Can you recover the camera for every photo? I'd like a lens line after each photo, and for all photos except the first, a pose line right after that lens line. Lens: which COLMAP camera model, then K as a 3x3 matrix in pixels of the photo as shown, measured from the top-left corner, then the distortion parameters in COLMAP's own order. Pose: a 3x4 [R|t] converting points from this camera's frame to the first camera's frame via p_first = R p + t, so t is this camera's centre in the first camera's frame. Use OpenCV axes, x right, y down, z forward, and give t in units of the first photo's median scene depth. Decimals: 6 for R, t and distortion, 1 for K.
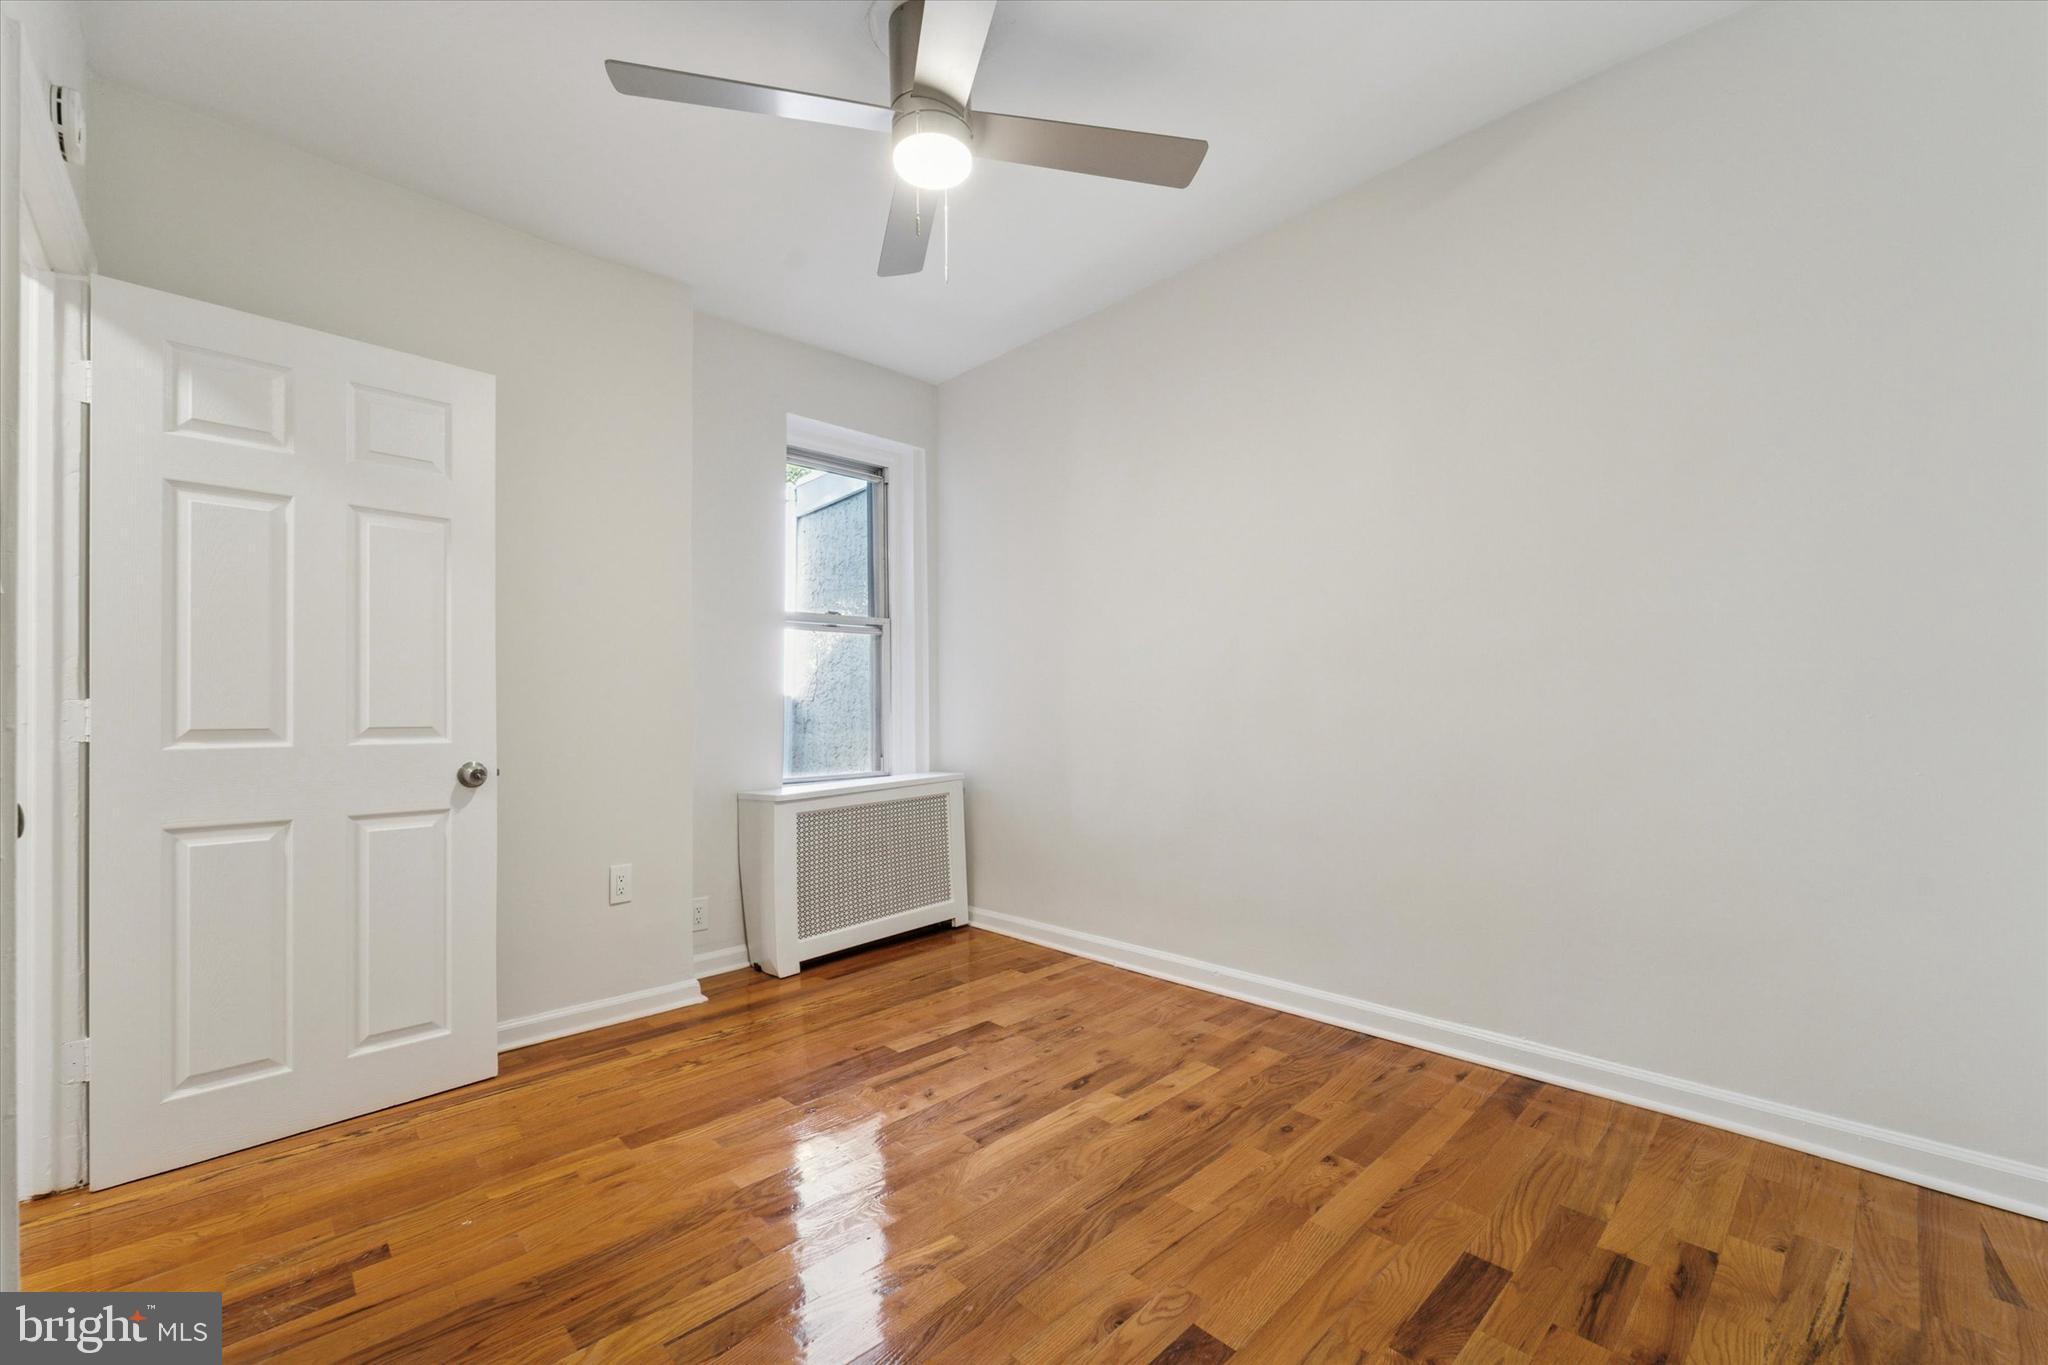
lens RADIAL K [[830.9, 0, 1026.5], [0, 830.9, 681.9], [0, 0, 1]] dist [0.000841, -0.000837]
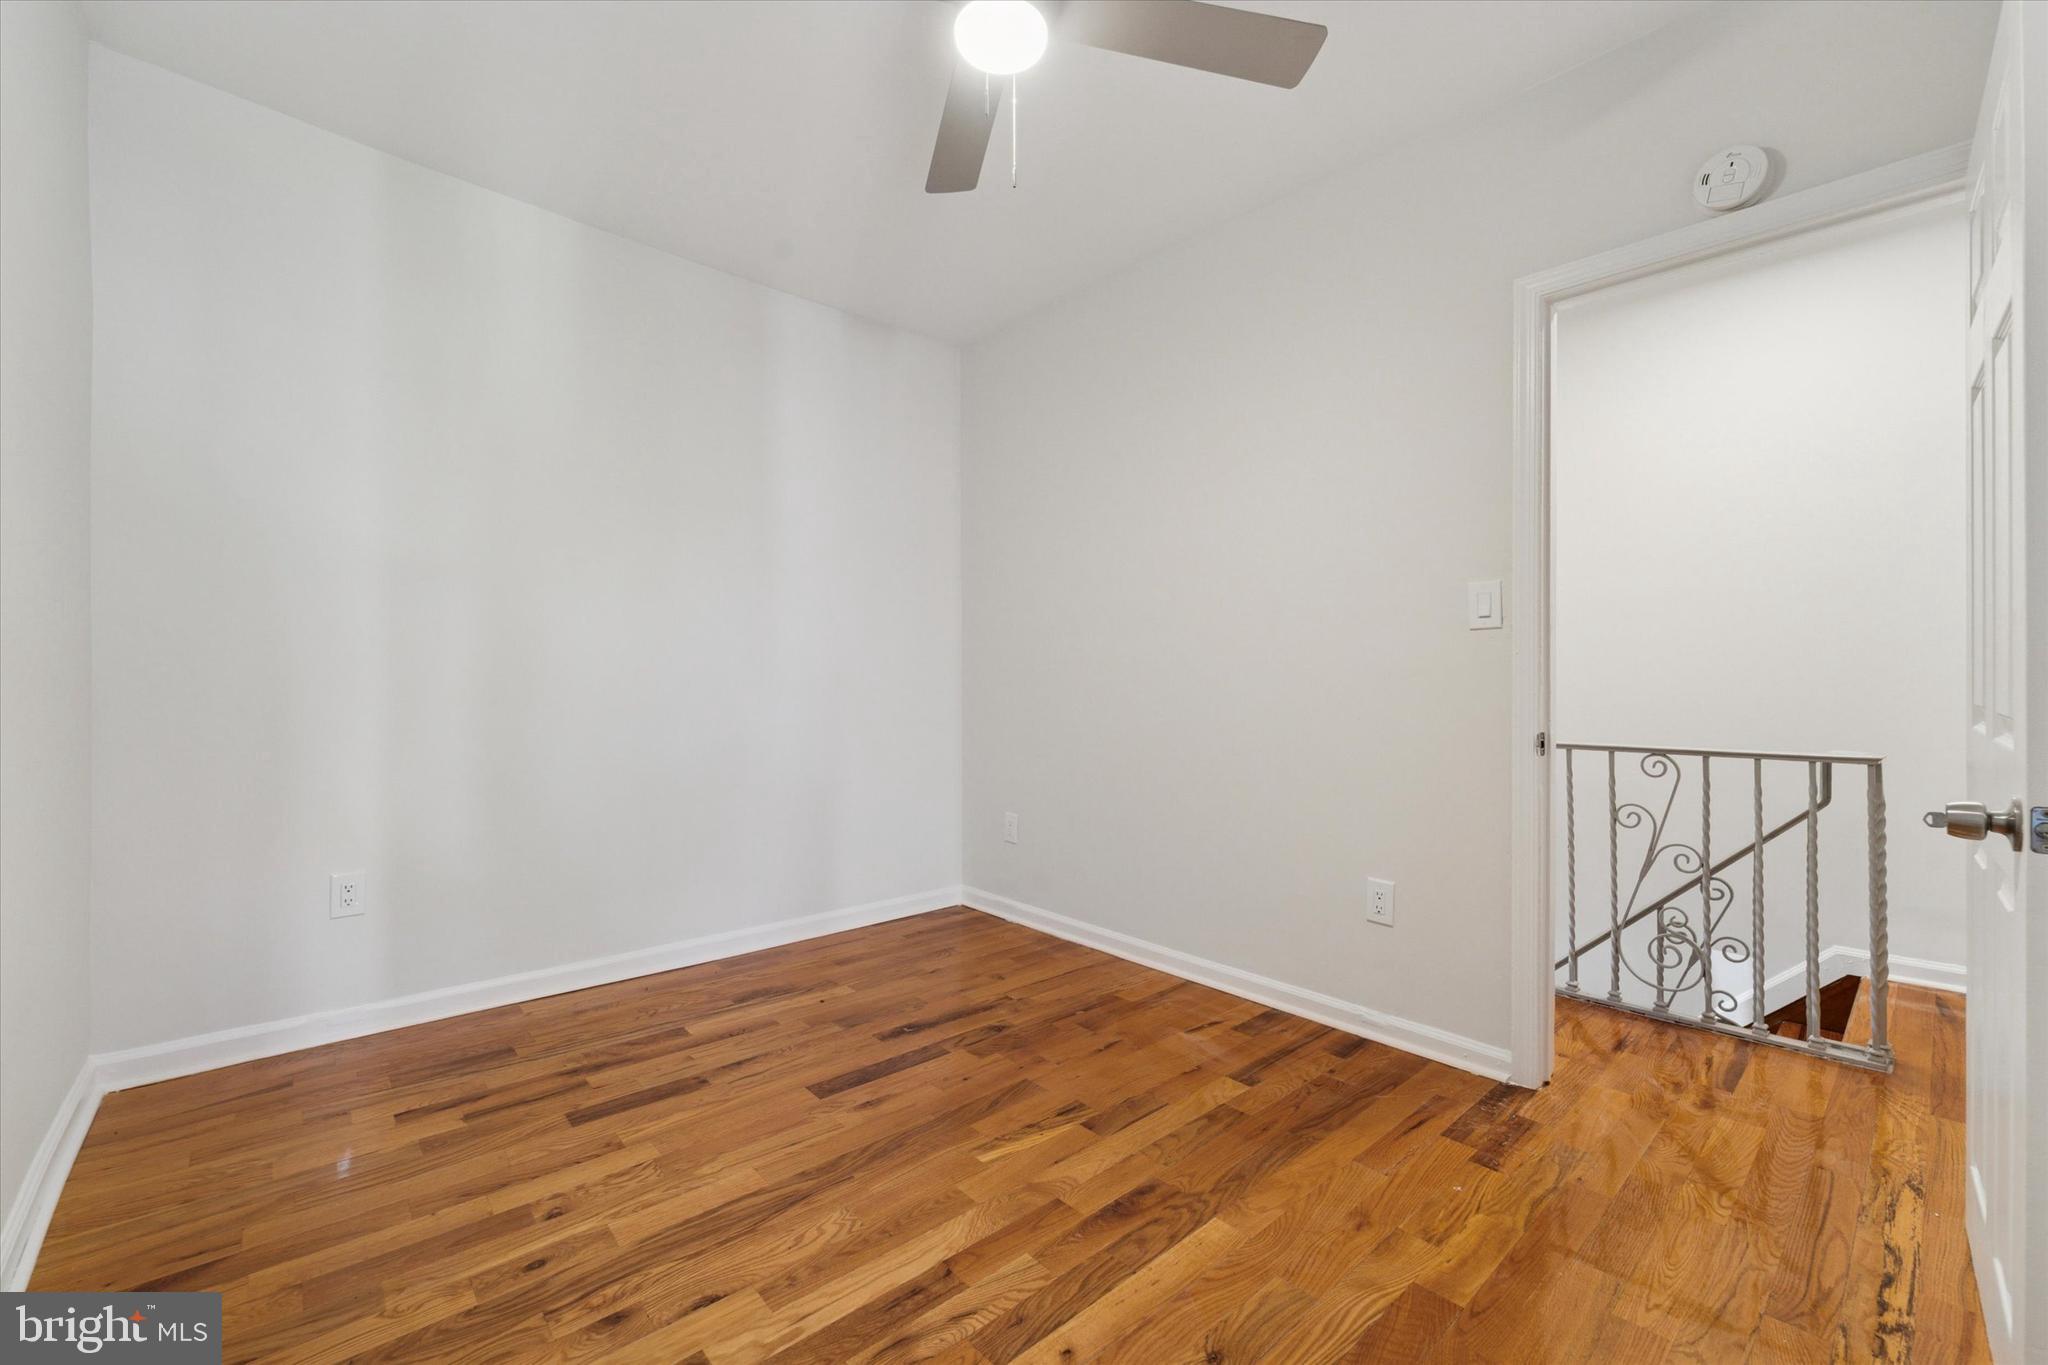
lens RADIAL K [[830.9, 0, 1026.5], [0, 830.9, 681.9], [0, 0, 1]] dist [0.000841, -0.000837]
pose [[-0.999843, 0.010682, 0.014149, -0.161779], [0.010463, 0.999825, -0.015480, 0.037100], [-0.014311, -0.015330, -0.999780, 2.003805]]
